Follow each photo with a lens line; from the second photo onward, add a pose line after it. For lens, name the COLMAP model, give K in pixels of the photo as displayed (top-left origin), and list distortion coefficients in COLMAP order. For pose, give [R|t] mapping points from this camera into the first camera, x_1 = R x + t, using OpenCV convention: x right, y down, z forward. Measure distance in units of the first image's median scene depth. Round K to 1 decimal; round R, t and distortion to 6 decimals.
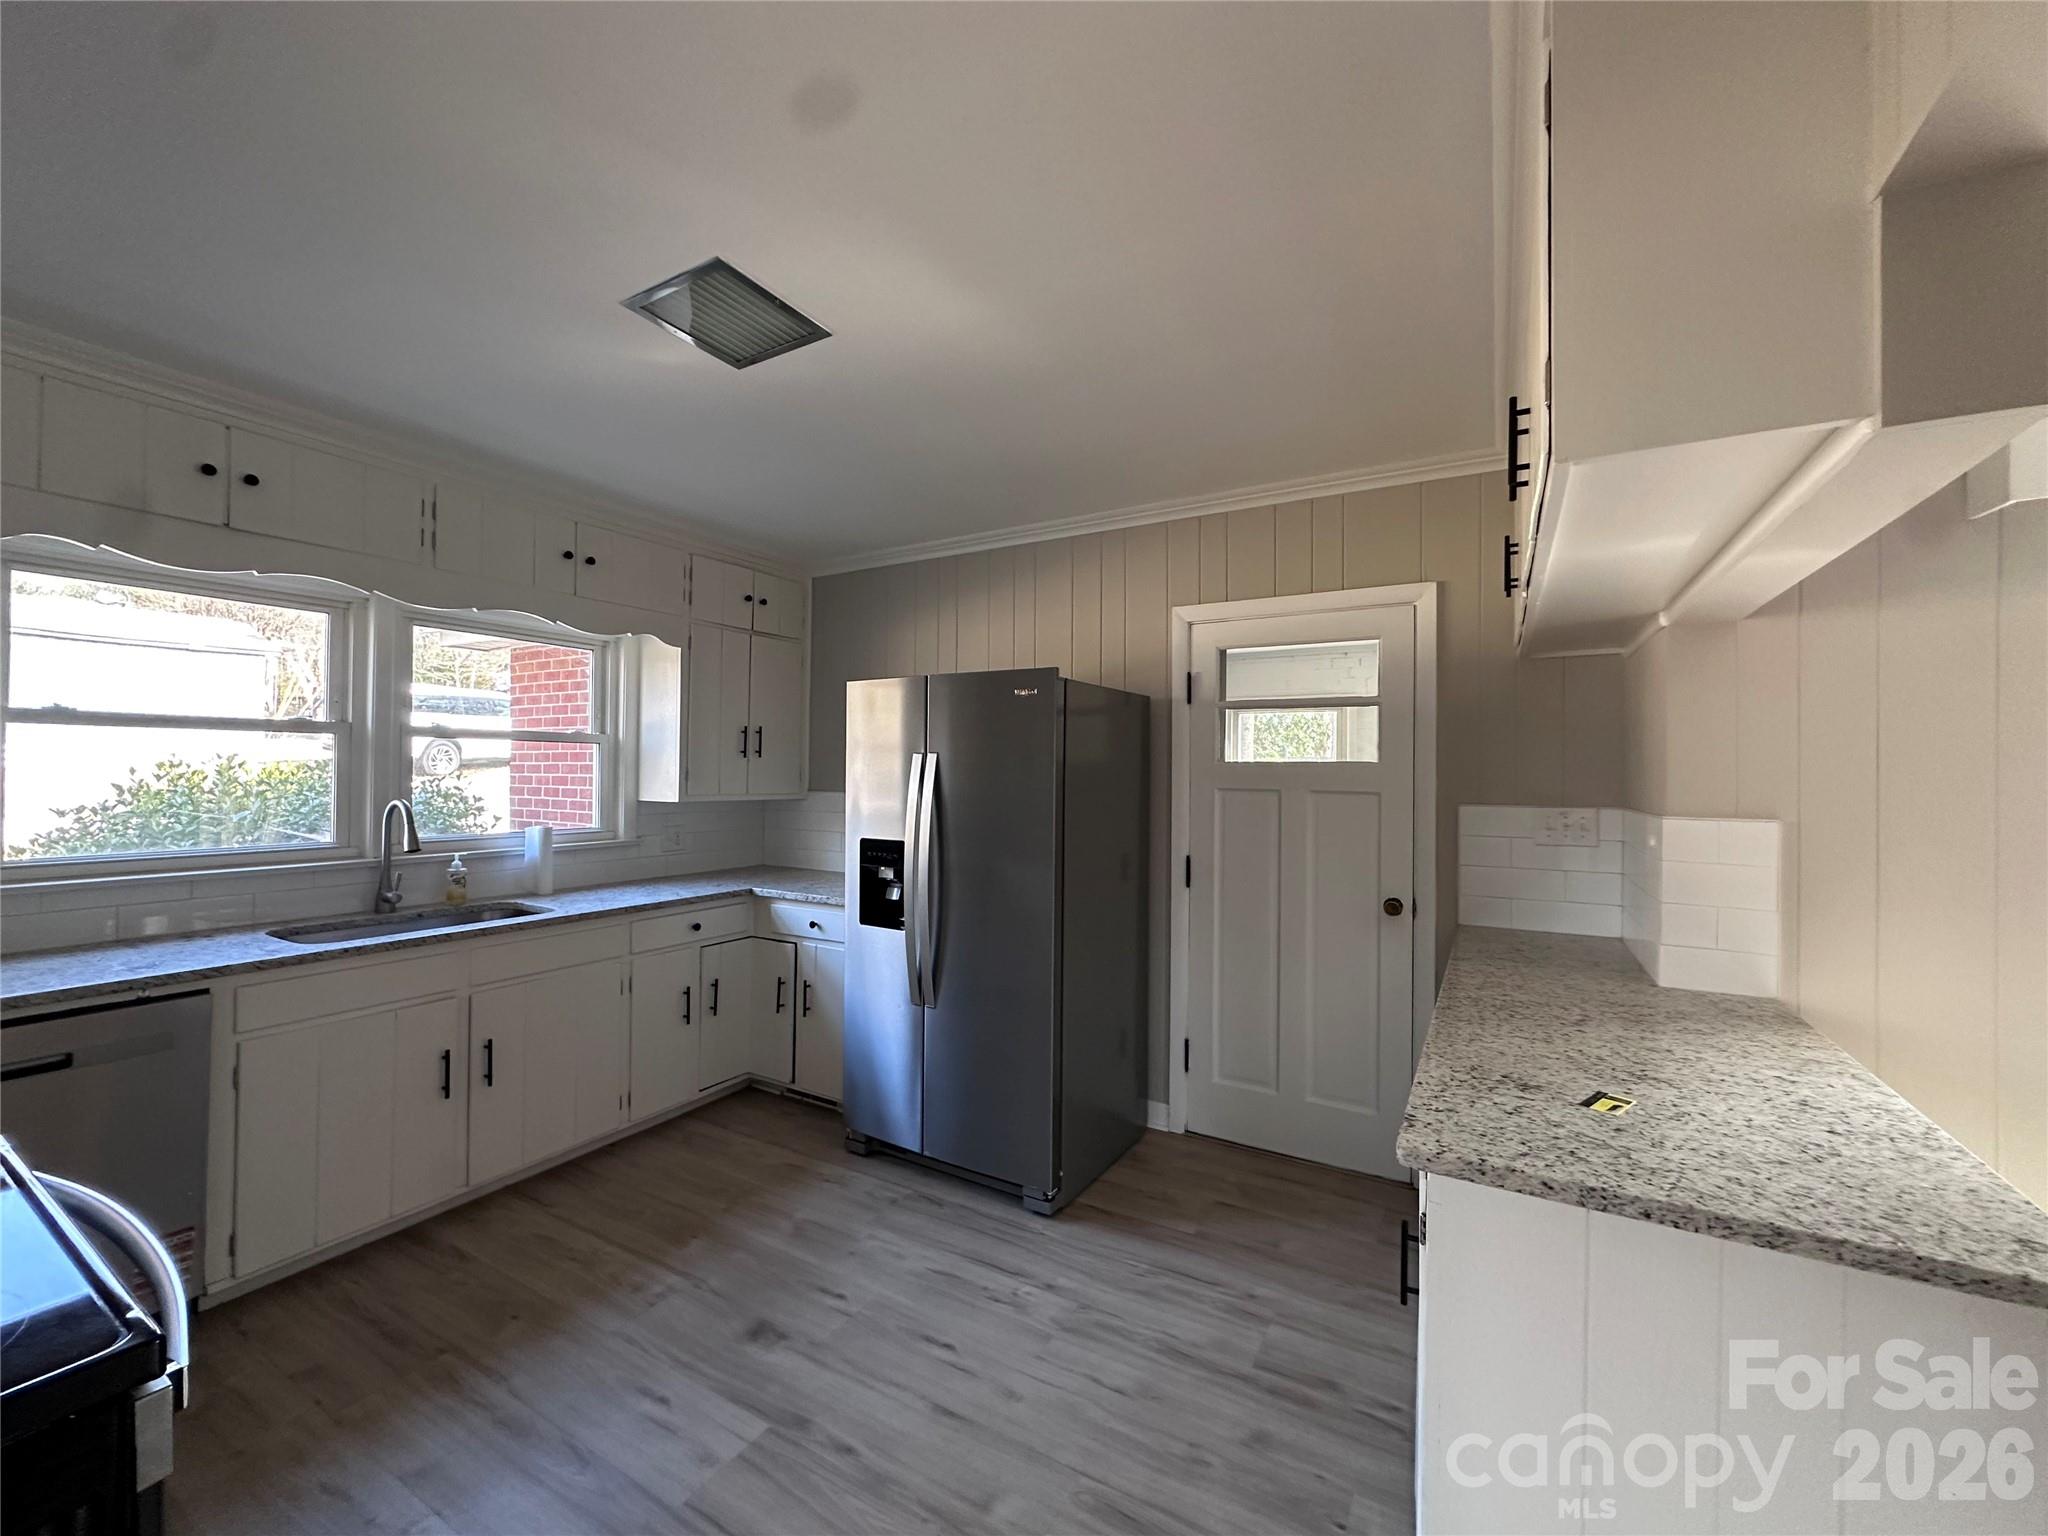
lens RADIAL K [[819.5, 0, 1024.0], [0, 819.5, 768.0], [0, 0, 1]] dist [-0.002338, -0.000138]
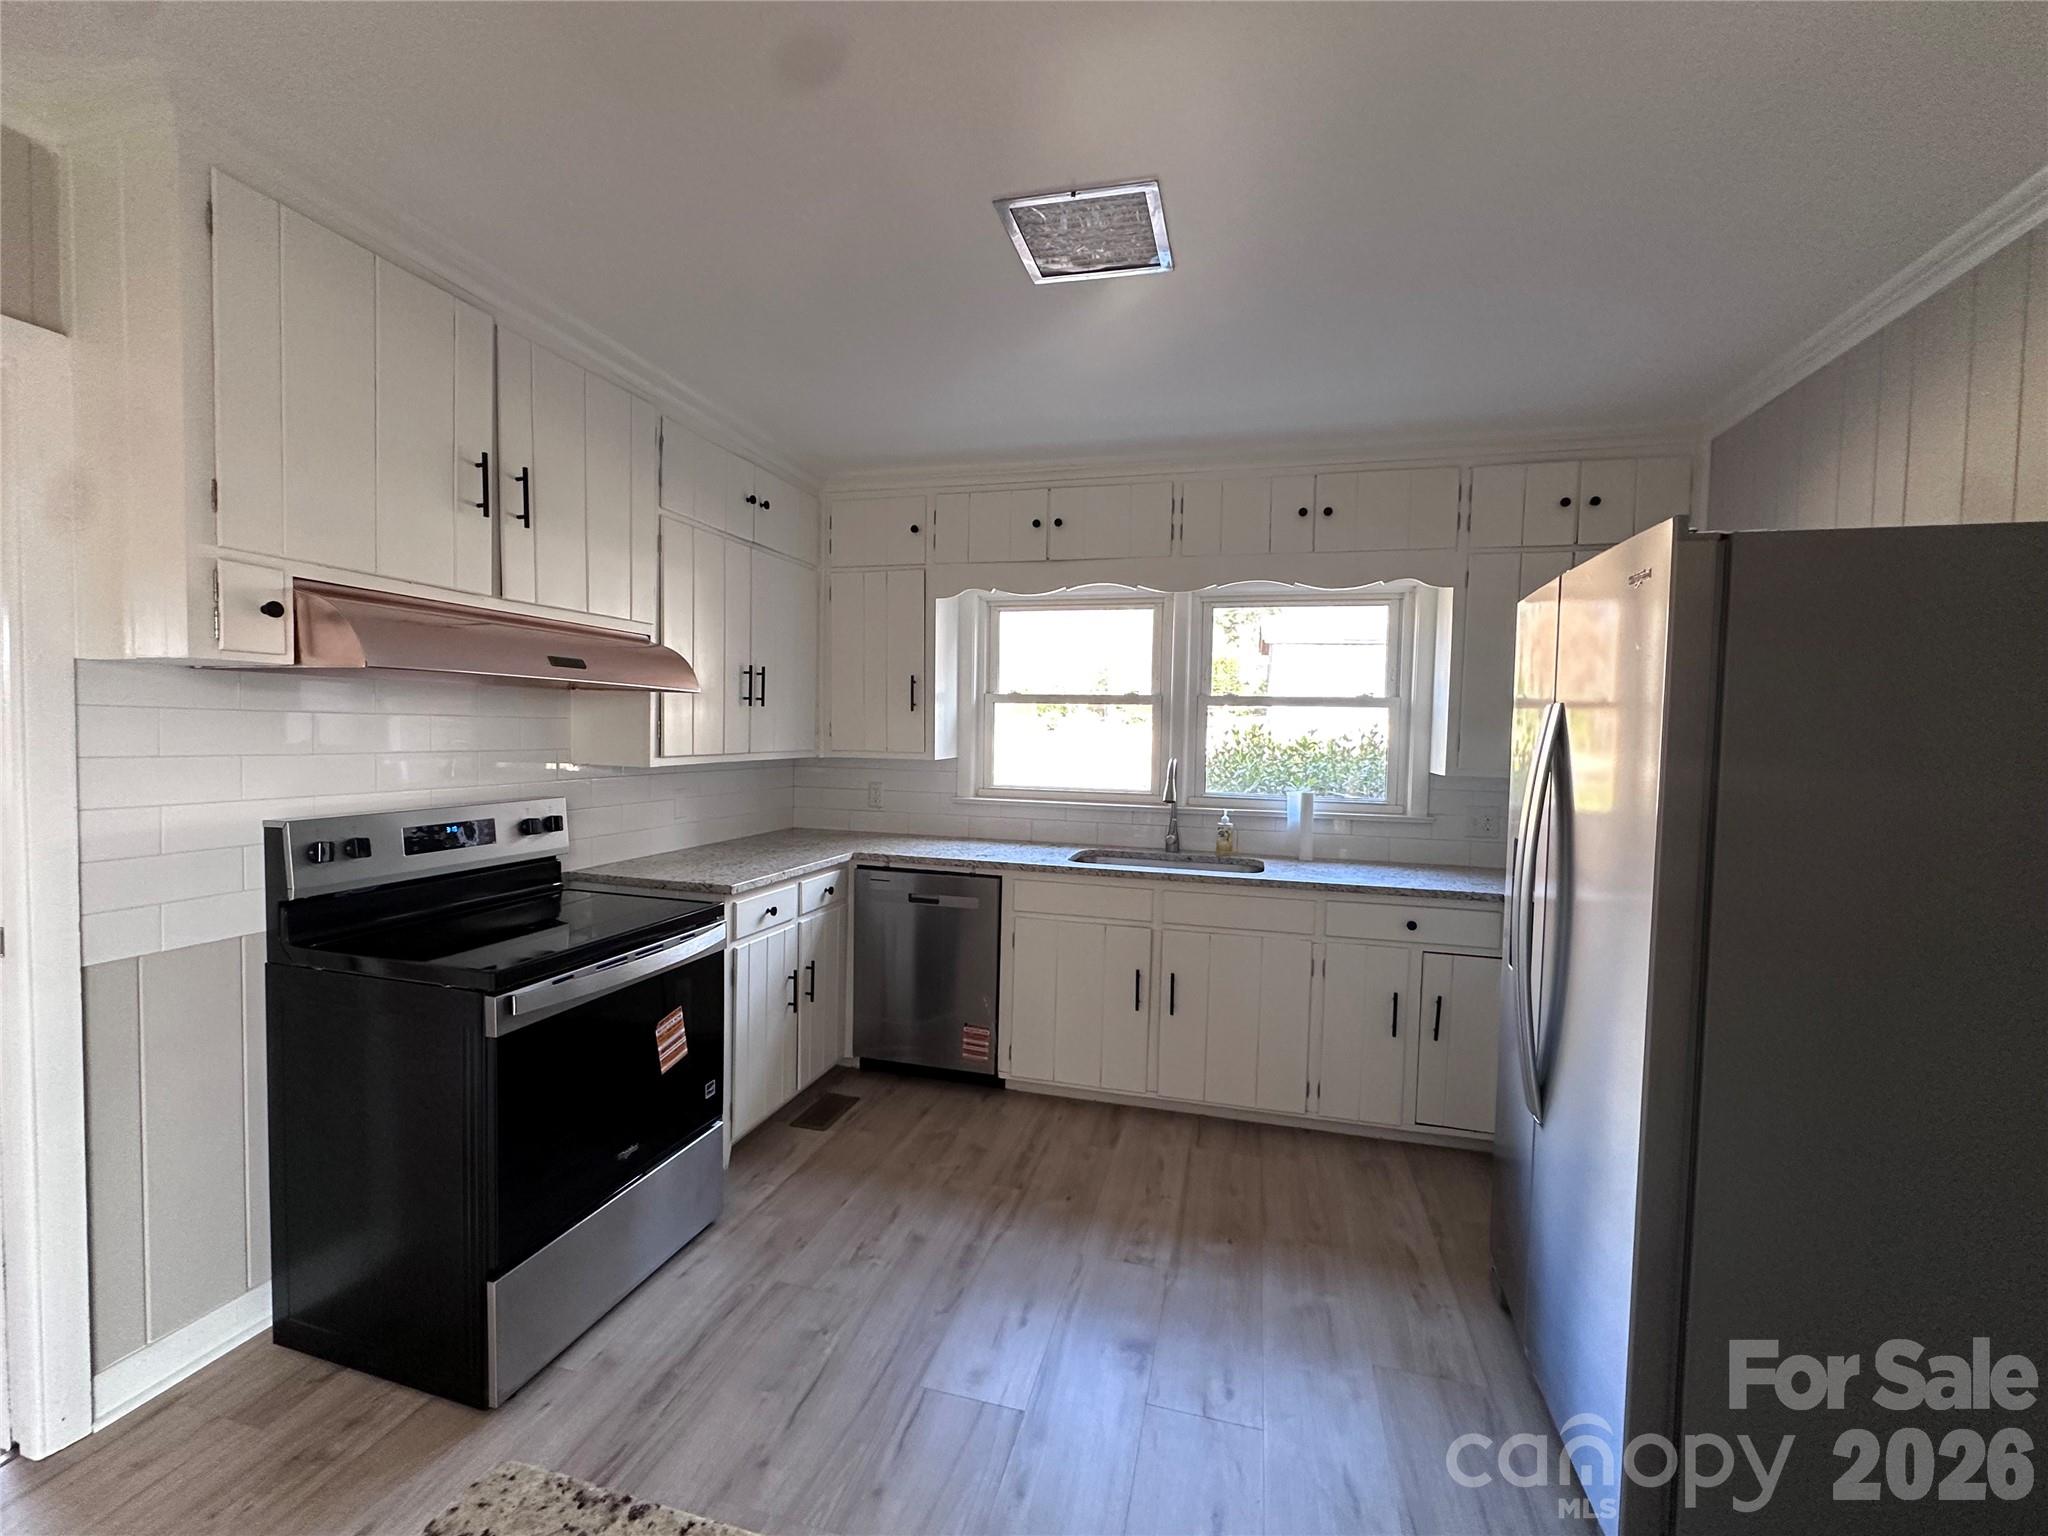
lens RADIAL K [[865.0, 0, 1024.0], [0, 865.0, 768.0], [0, 0, 1]] dist [-0.002299, -0.000016]
pose [[0.261233, 0.039418, -0.964471, 0.381729], [-0.014581, 0.999213, 0.036889, 0.009355], [0.965166, 0.004427, 0.261602, 0.444871]]
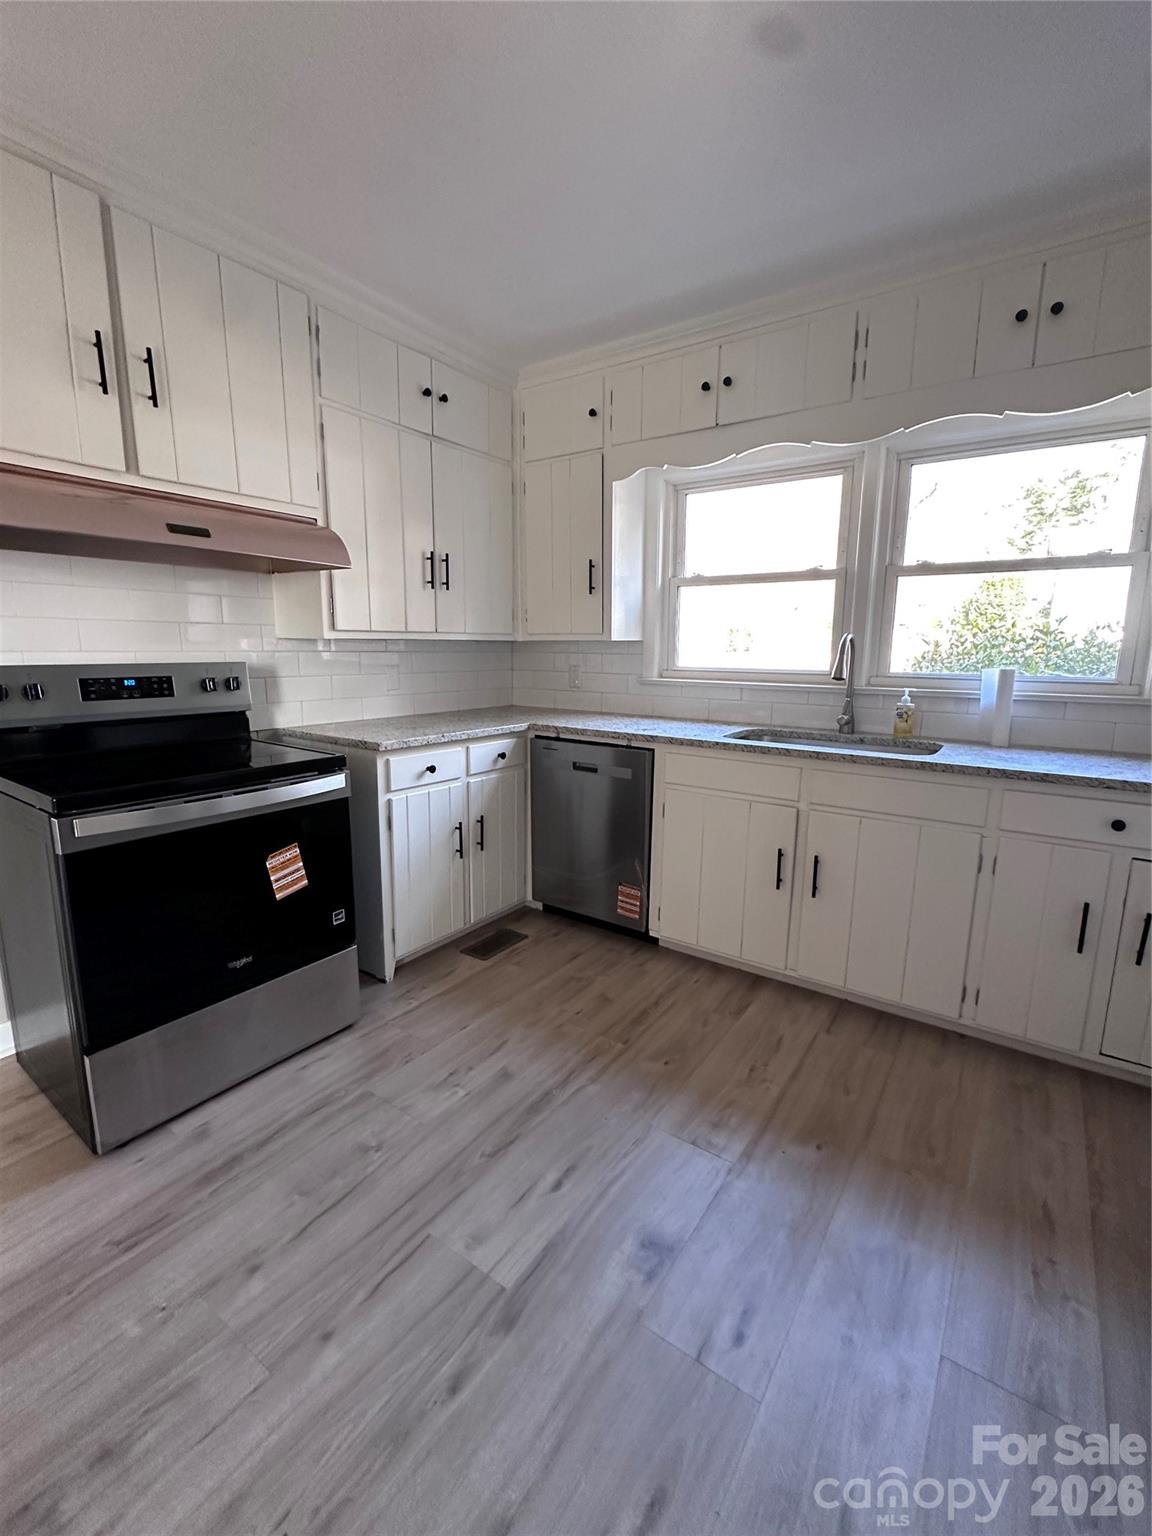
lens RADIAL K [[664.3, 0, 574.8], [0, 664.3, 768.2], [0, 0, 1]] dist [-0.007019, 0.000287]
pose [[-0.082567, 0.171282, -0.981756, 0.185504], [-0.004715, 0.985042, 0.172251, 0.063888], [0.996574, 0.018851, -0.080524, 0.678809]]
